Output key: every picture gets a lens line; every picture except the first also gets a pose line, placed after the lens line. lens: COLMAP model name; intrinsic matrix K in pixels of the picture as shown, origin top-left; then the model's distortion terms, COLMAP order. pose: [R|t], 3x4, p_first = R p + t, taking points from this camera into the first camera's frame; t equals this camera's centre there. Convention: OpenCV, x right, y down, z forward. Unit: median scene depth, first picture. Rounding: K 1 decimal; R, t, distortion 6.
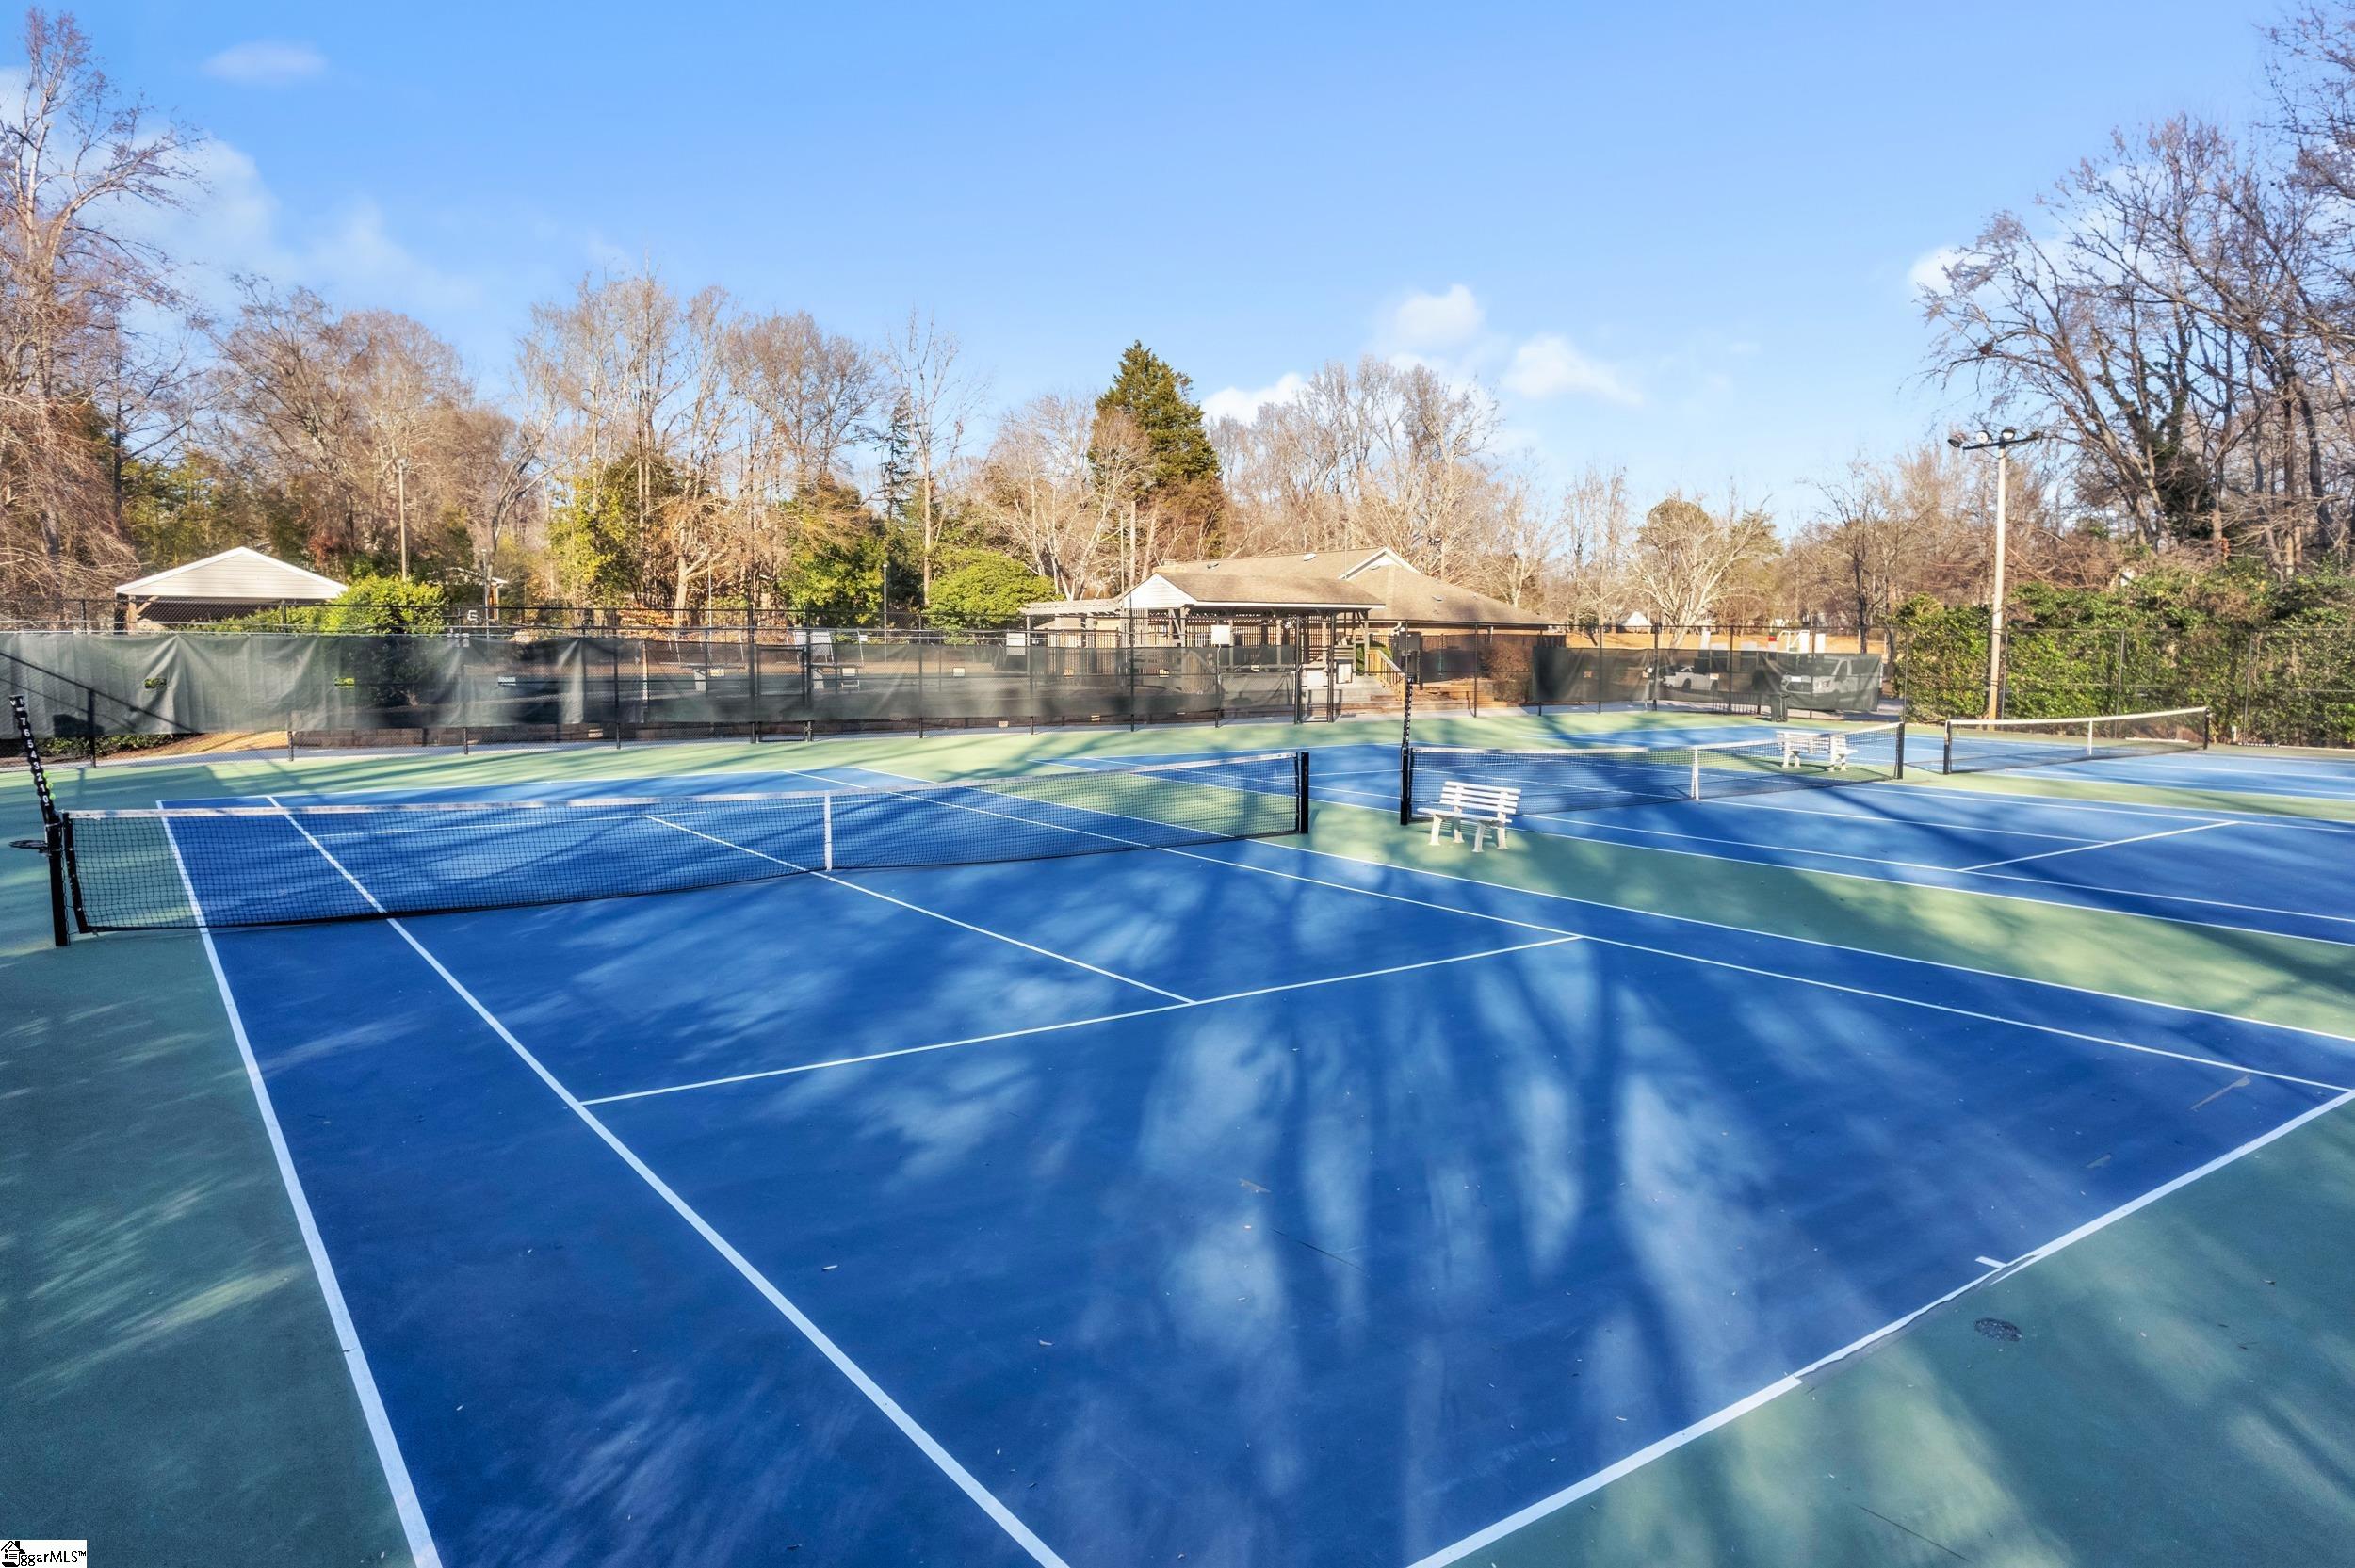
lens RADIAL K [[1508.2, 0, 1166.9], [0, 1508.2, 793.5], [0, 0, 1]] dist [0.035739, 0.005825]
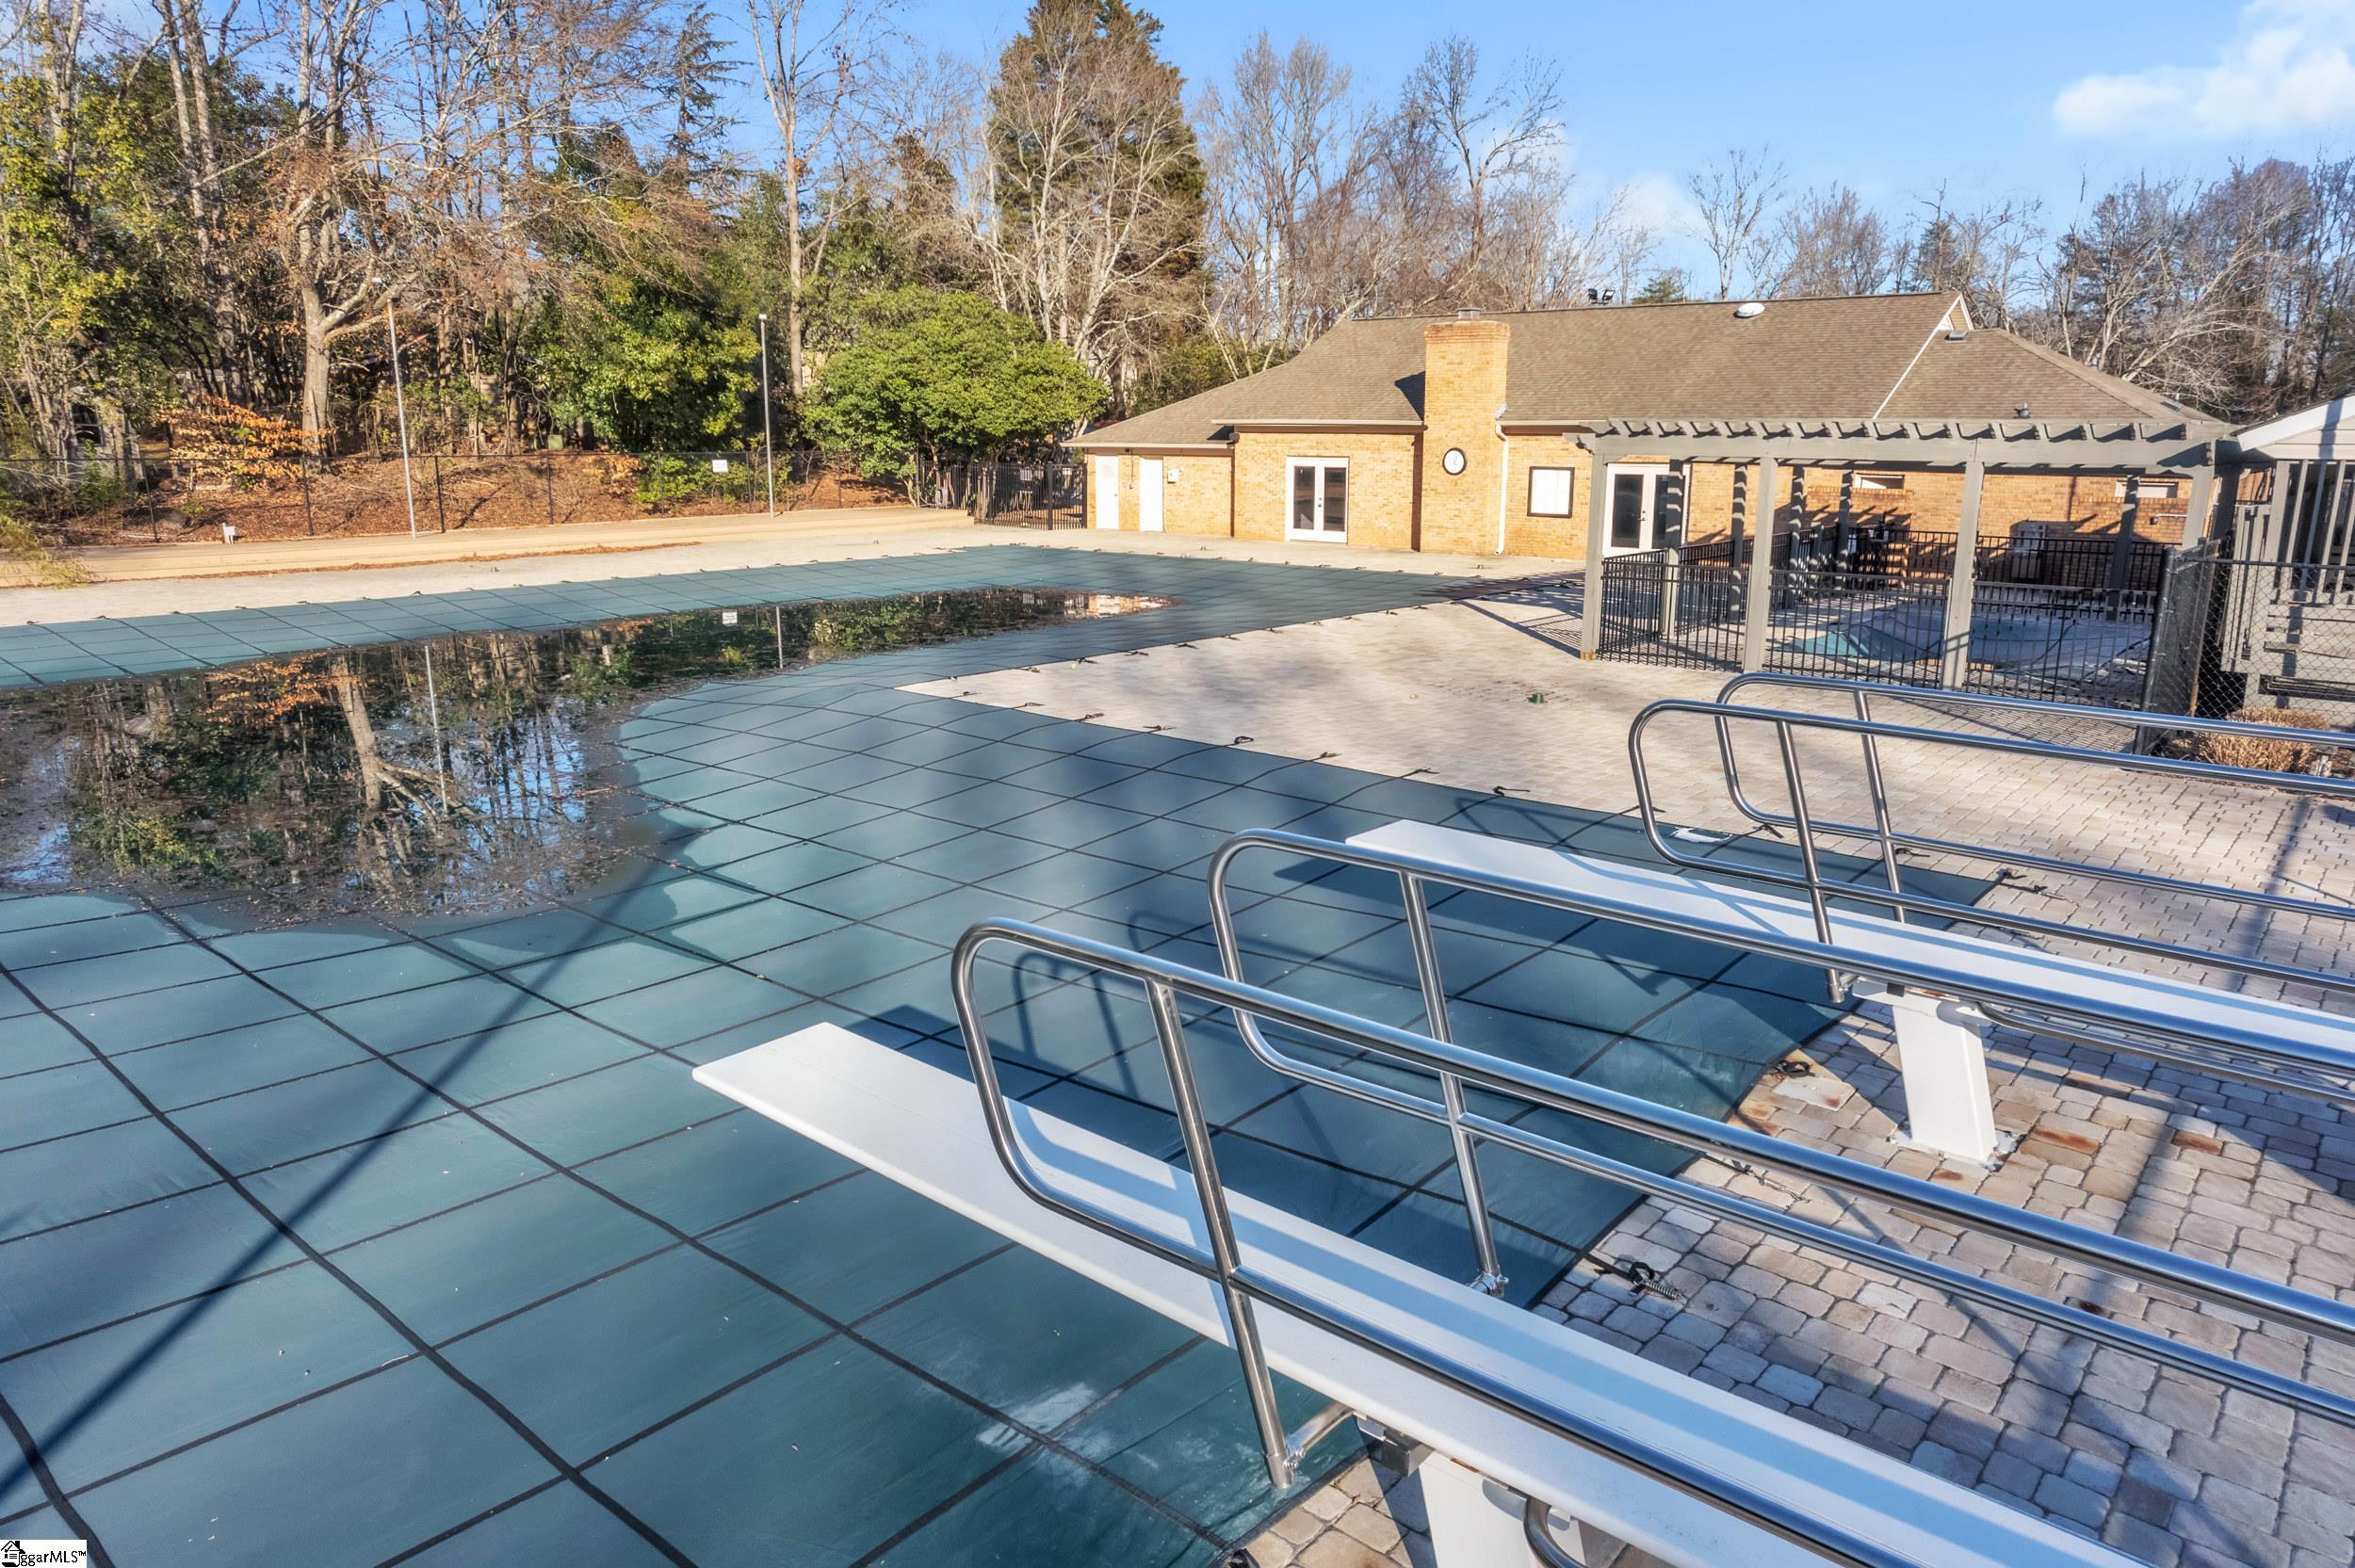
lens RADIAL K [[1508.2, 0, 1194.0], [0, 1508.2, 766.9], [0, 0, 1]] dist [0.035739, 0.005825]
pose [[0.972466, -0.059405, 0.225346, -0.172680], [0.032042, 0.991864, 0.123200, -0.061863], [-0.230831, -0.112587, 0.966458, 0.475224]]
